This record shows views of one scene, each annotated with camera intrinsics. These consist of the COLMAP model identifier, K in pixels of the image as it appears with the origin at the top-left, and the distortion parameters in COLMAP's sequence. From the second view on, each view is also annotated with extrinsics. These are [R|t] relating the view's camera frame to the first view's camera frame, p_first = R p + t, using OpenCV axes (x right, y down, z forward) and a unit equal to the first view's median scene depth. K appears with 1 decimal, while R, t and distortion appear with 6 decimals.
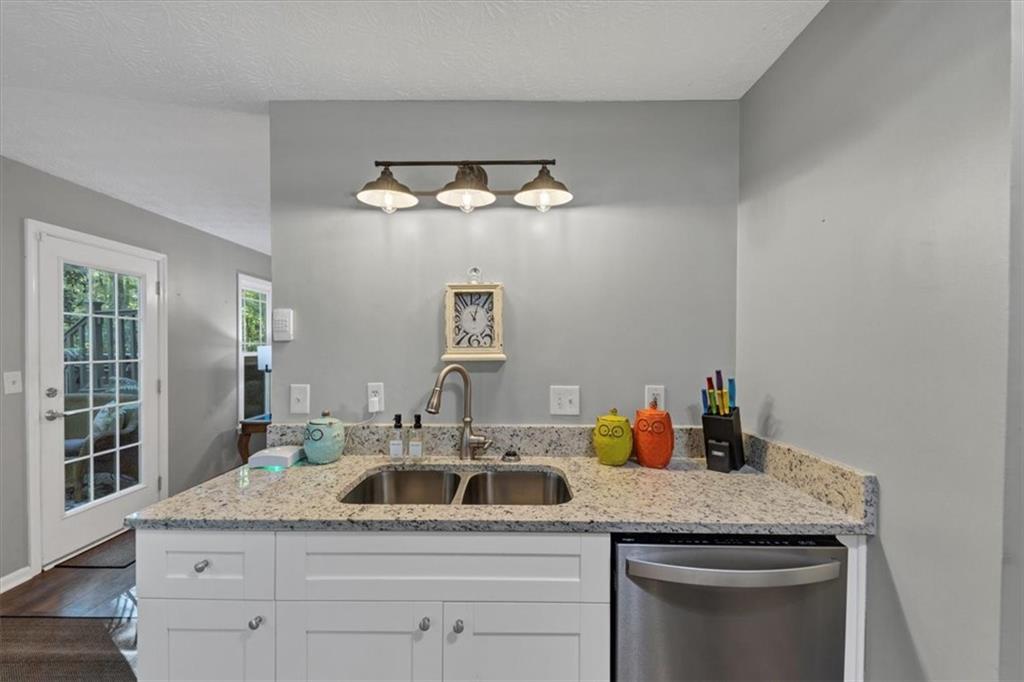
lens RADIAL K [[390.6, 0, 513.2], [0, 390.6, 349.8], [0, 0, 1]] dist [0.016220, -0.000216]
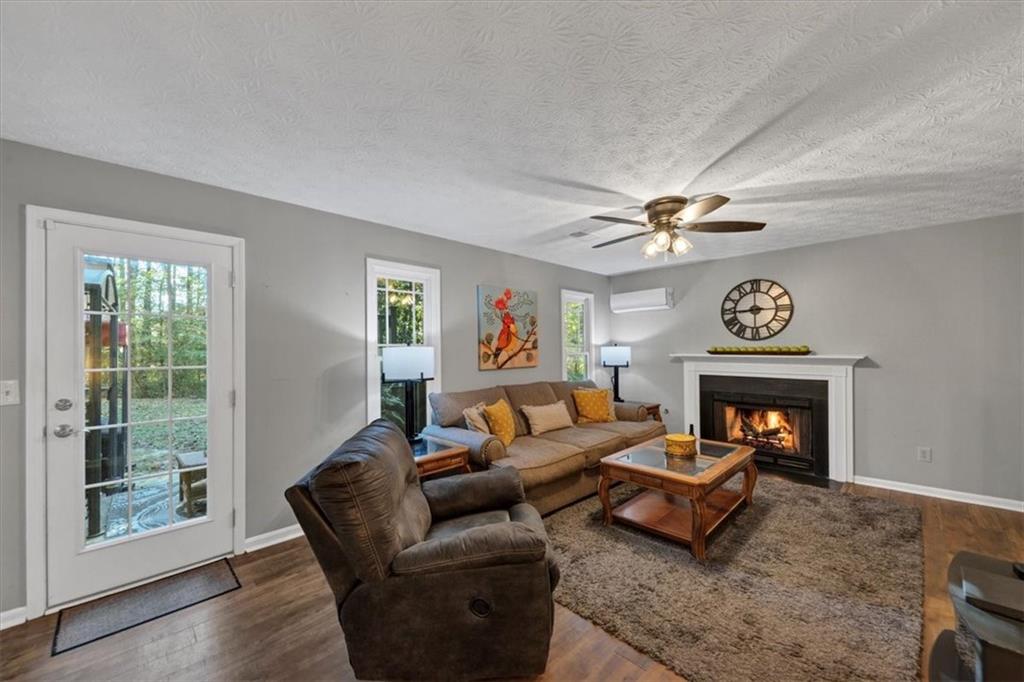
lens RADIAL K [[390.6, 0, 513.2], [0, 390.6, 349.8], [0, 0, 1]] dist [0.016220, -0.000216]
pose [[0.679840, -0.013653, -0.733234, 0.130825], [0.007197, 0.999903, -0.011946, 0.005574], [0.733325, 0.002845, 0.679872, 1.081691]]
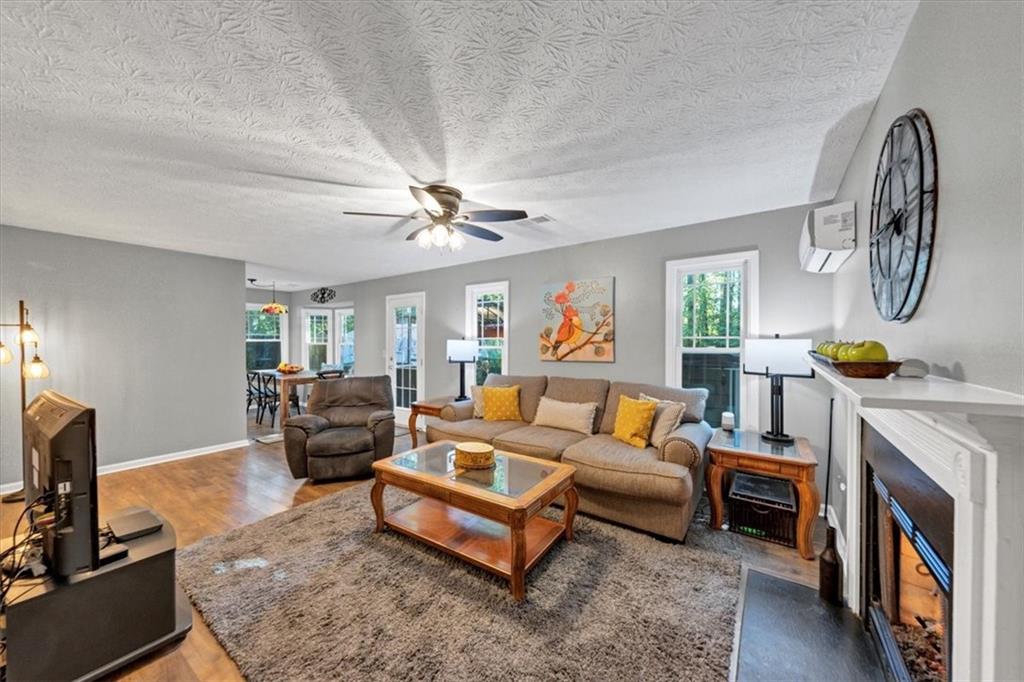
lens RADIAL K [[376.7, 0, 512.0], [0, 376.7, 341.0], [0, 0, 1]] dist [0.000379, -0.000026]
pose [[-0.599258, 0.003719, -0.800547, 0.343426], [-0.003961, 0.999963, 0.007611, -0.033692], [0.800546, 0.007732, -0.599221, 3.017242]]
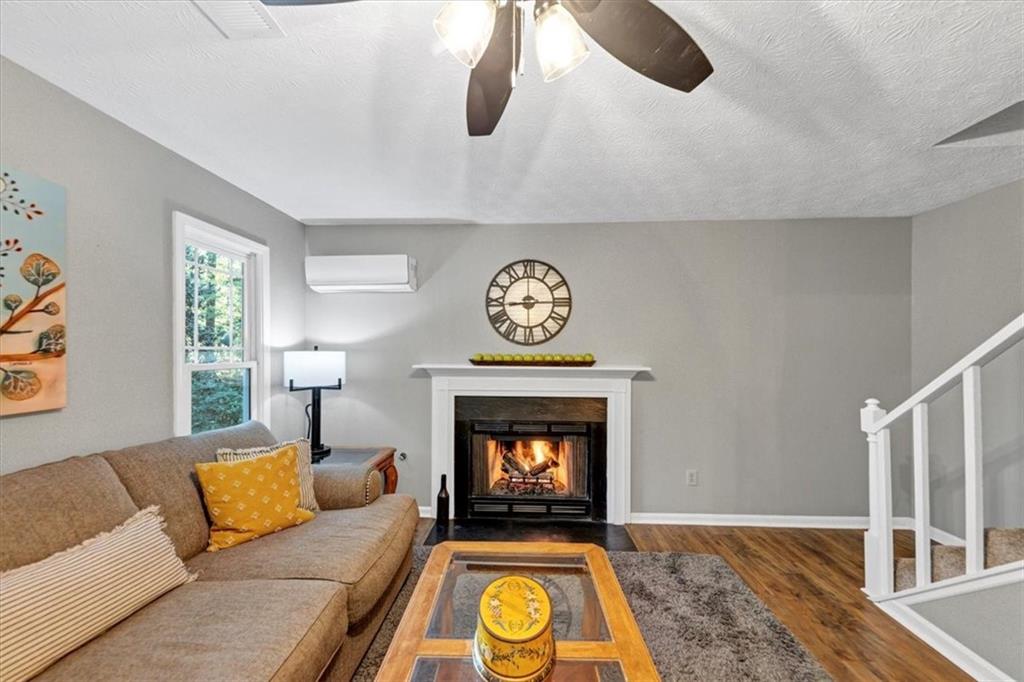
lens RADIAL K [[390.6, 0, 513.2], [0, 390.6, 349.8], [0, 0, 1]] dist [0.016220, -0.000216]
pose [[0.996381, -0.007776, -0.084649, -0.380925], [0.006434, 0.999850, -0.016110, -0.015691], [0.084761, 0.015507, 0.996281, 1.849837]]
